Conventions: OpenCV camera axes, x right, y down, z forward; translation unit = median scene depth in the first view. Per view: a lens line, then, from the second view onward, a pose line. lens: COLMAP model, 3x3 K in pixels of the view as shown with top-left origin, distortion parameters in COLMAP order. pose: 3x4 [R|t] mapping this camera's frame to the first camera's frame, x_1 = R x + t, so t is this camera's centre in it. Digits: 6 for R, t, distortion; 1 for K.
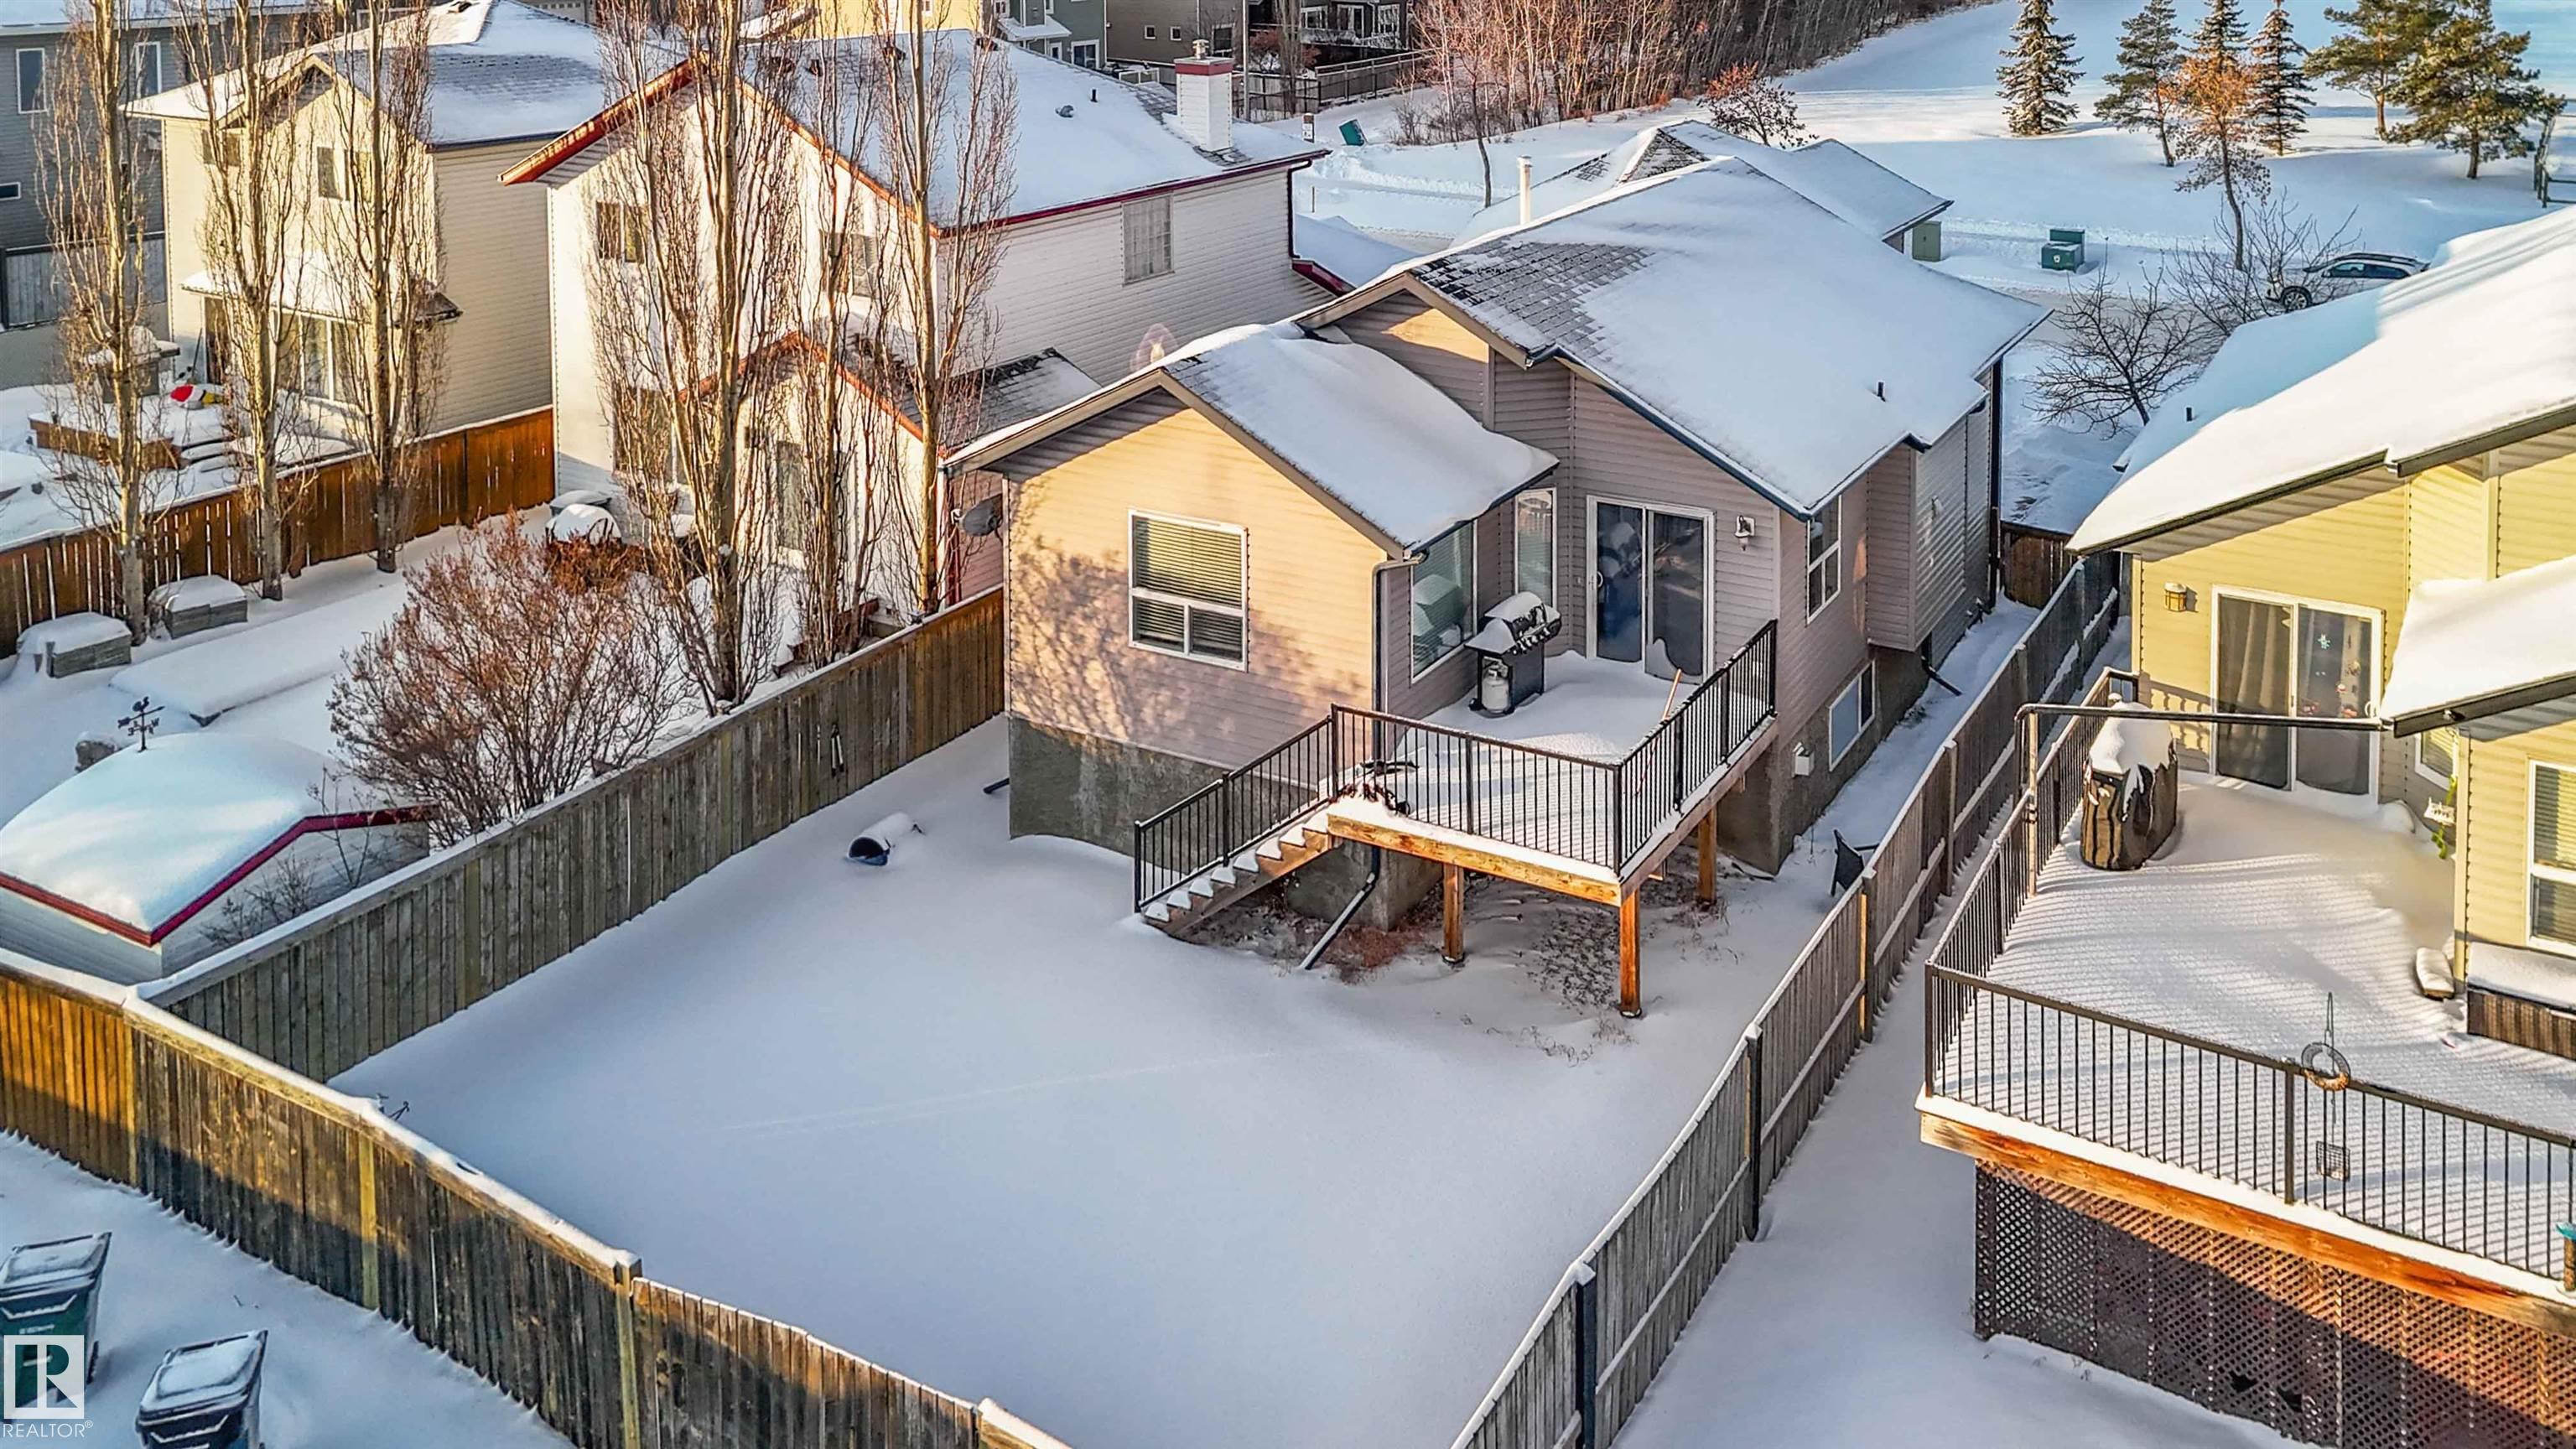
lens RADIAL K [[2064.5, 0, 1401.0], [0, 2064.5, 51.7], [0, 0, 1]] dist [0.031511, 0.001270]
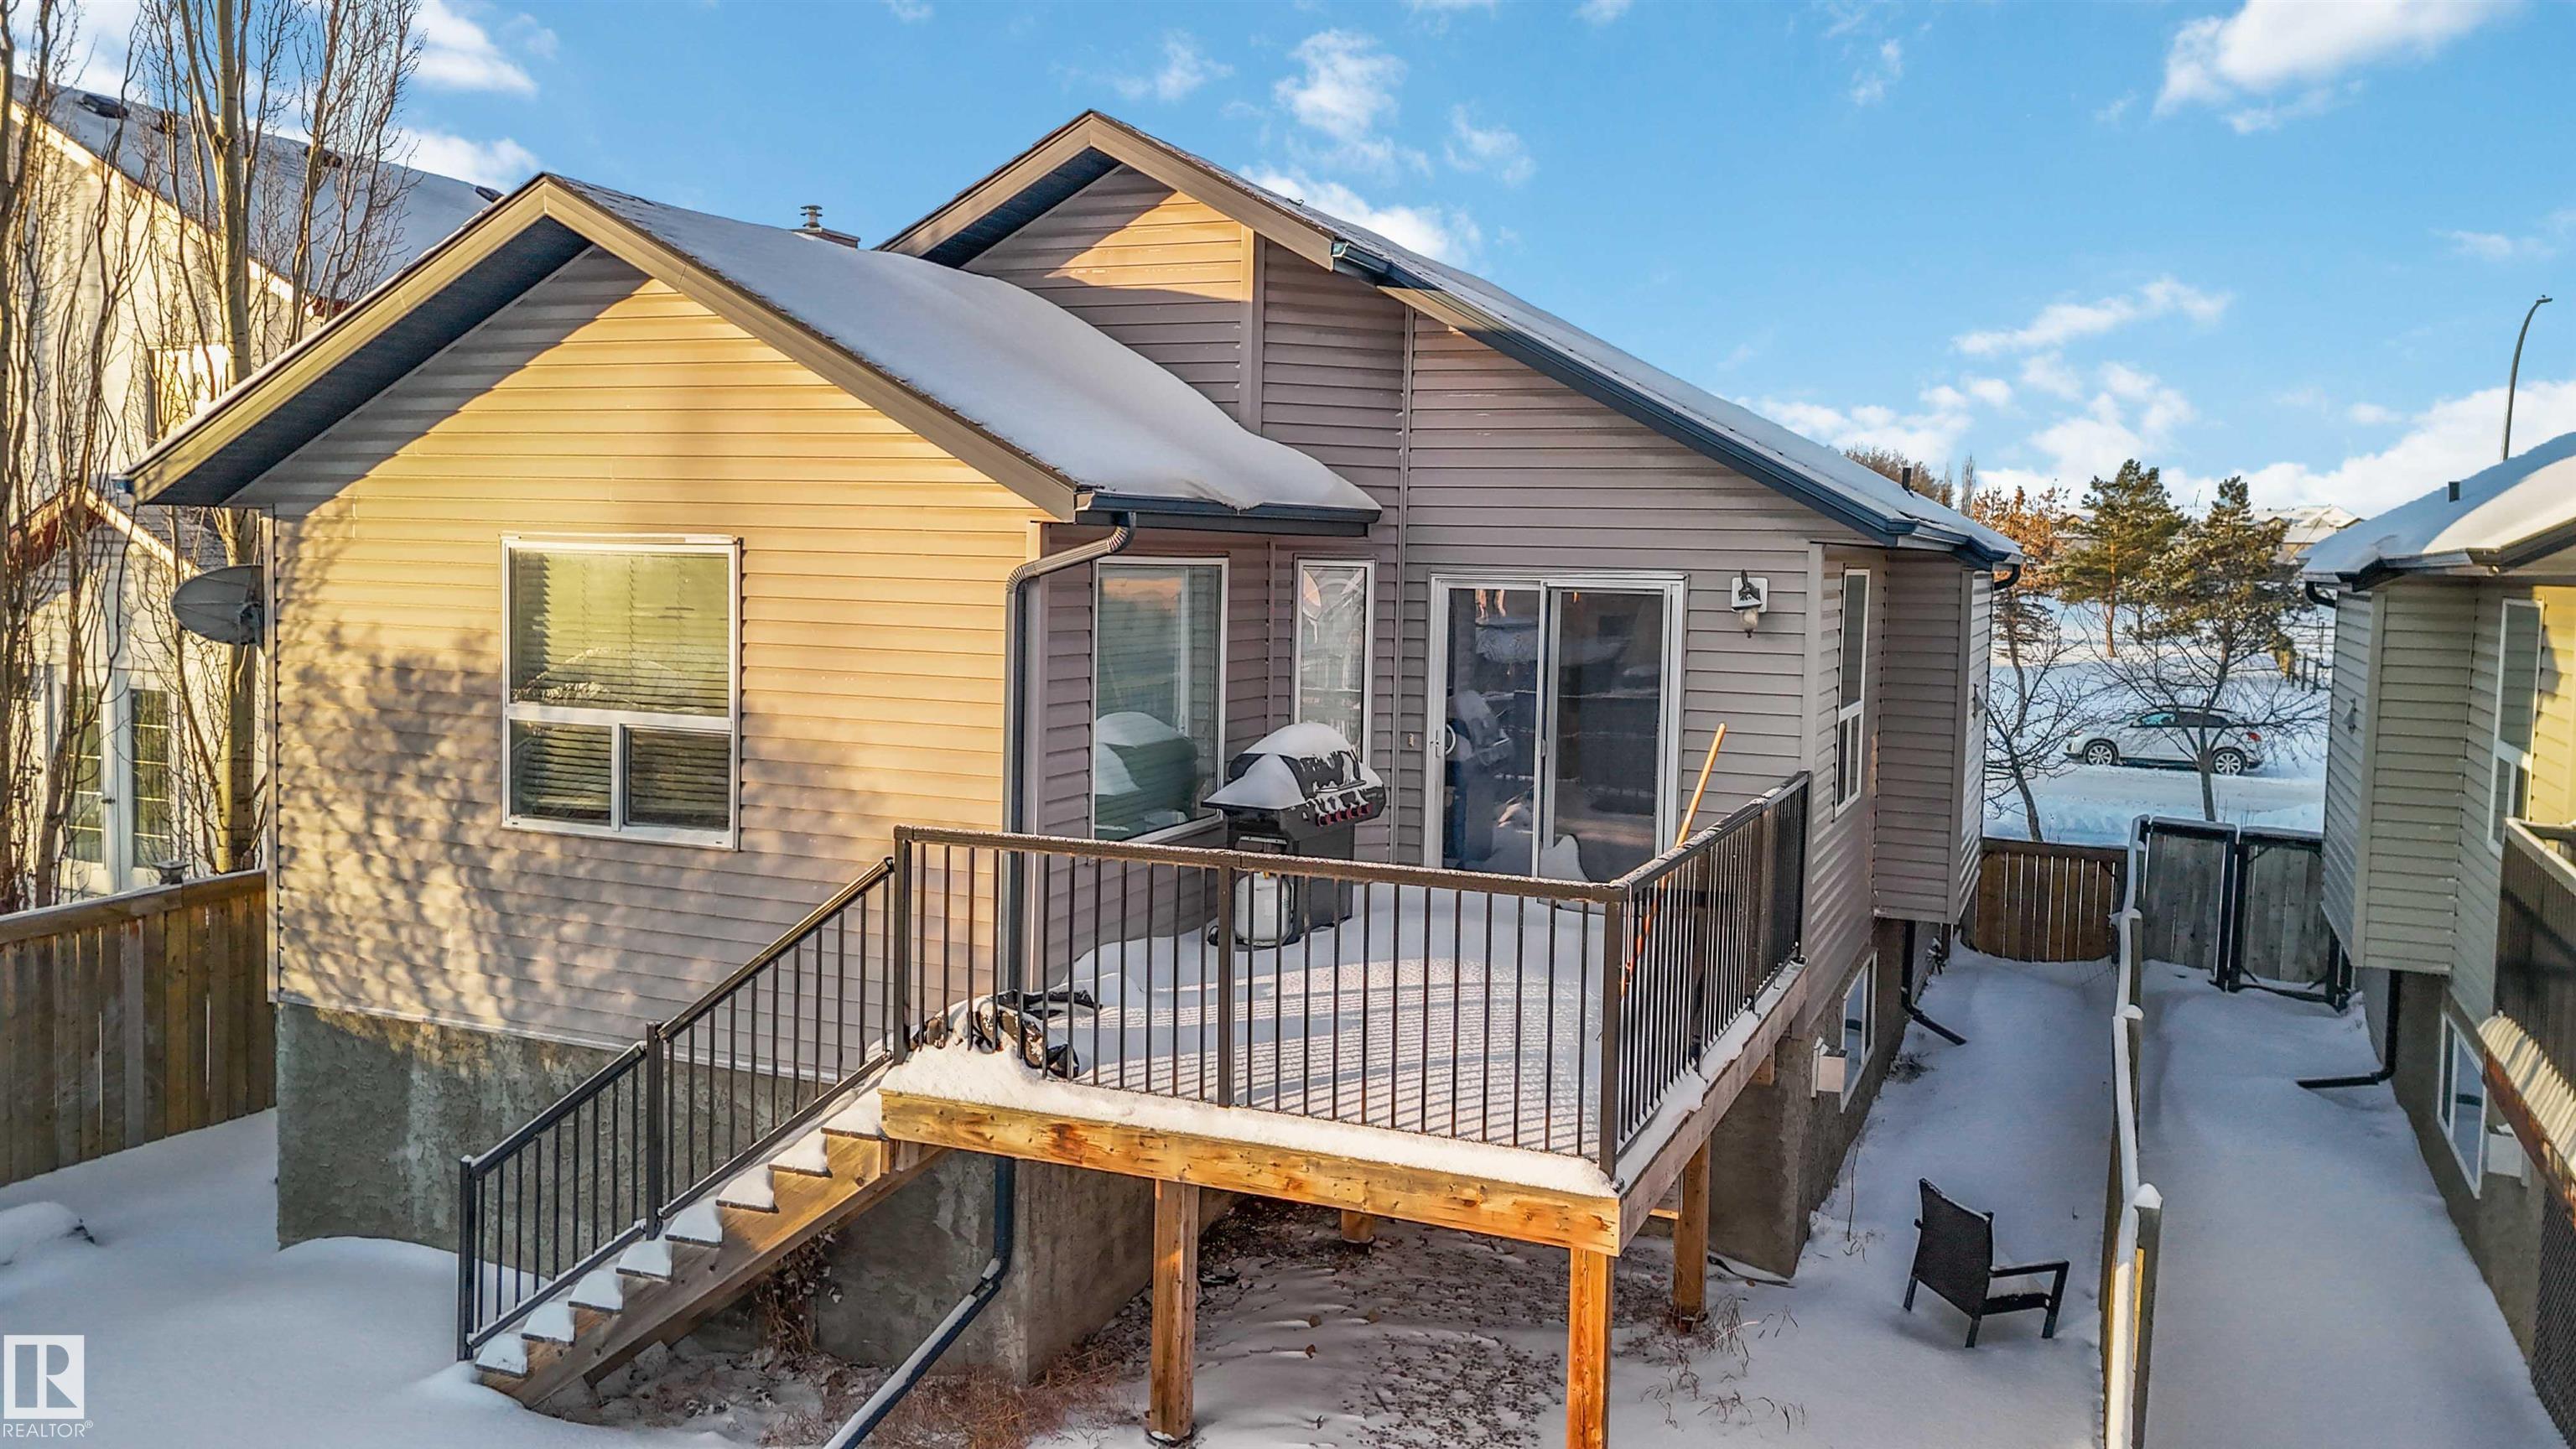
lens RADIAL K [[1886.5, 0, 1285.1], [0, 1886.5, 682.7], [0, 0, 1]] dist [0.096559, -0.093494]
pose [[0.995482, 0.016550, 0.093497, 0.008109], [-0.015411, 0.999798, -0.012891, 0.264896], [-0.093692, 0.011392, 0.995536, 0.555647]]
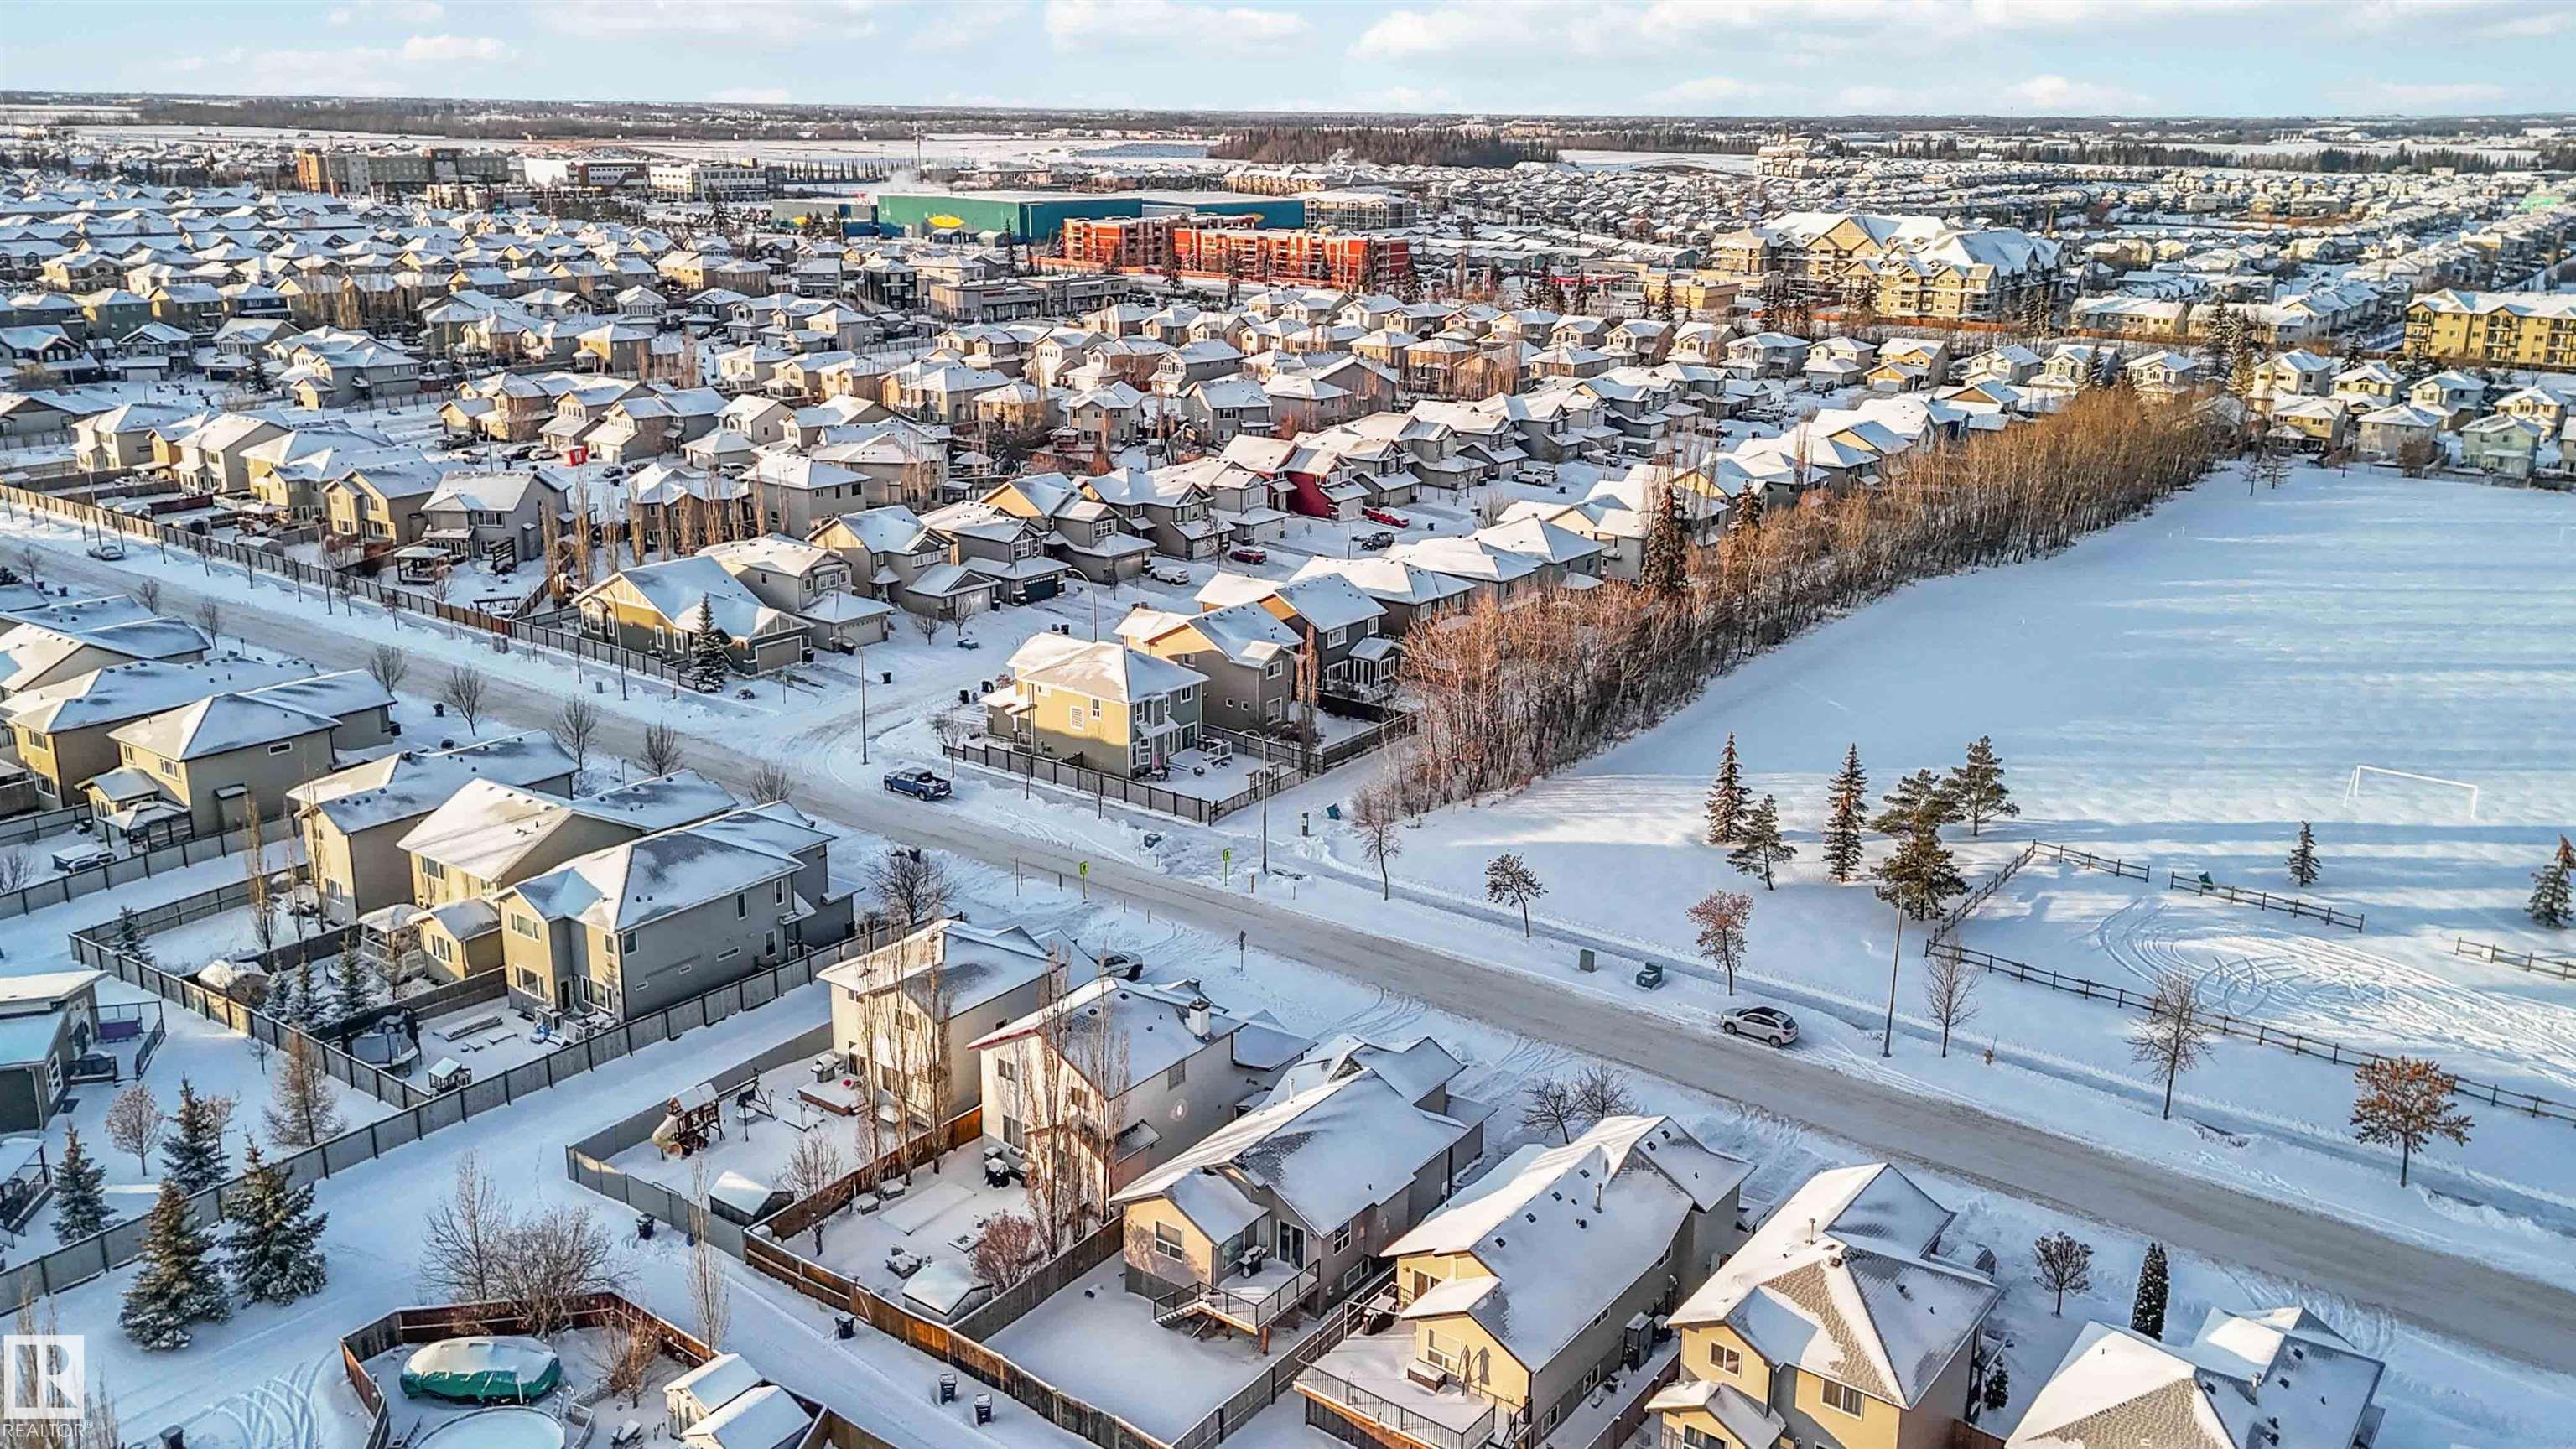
lens RADIAL K [[2050.1, 0, 1281.2], [0, 2050.1, 653.8], [0, 0, 1]] dist [0.112419, -0.146657]
pose [[0.990307, 0.046332, -0.130939, 0.575367], [-0.023094, 0.984526, 0.173712, -1.540865], [0.136961, -0.169004, 0.976053, -2.640362]]
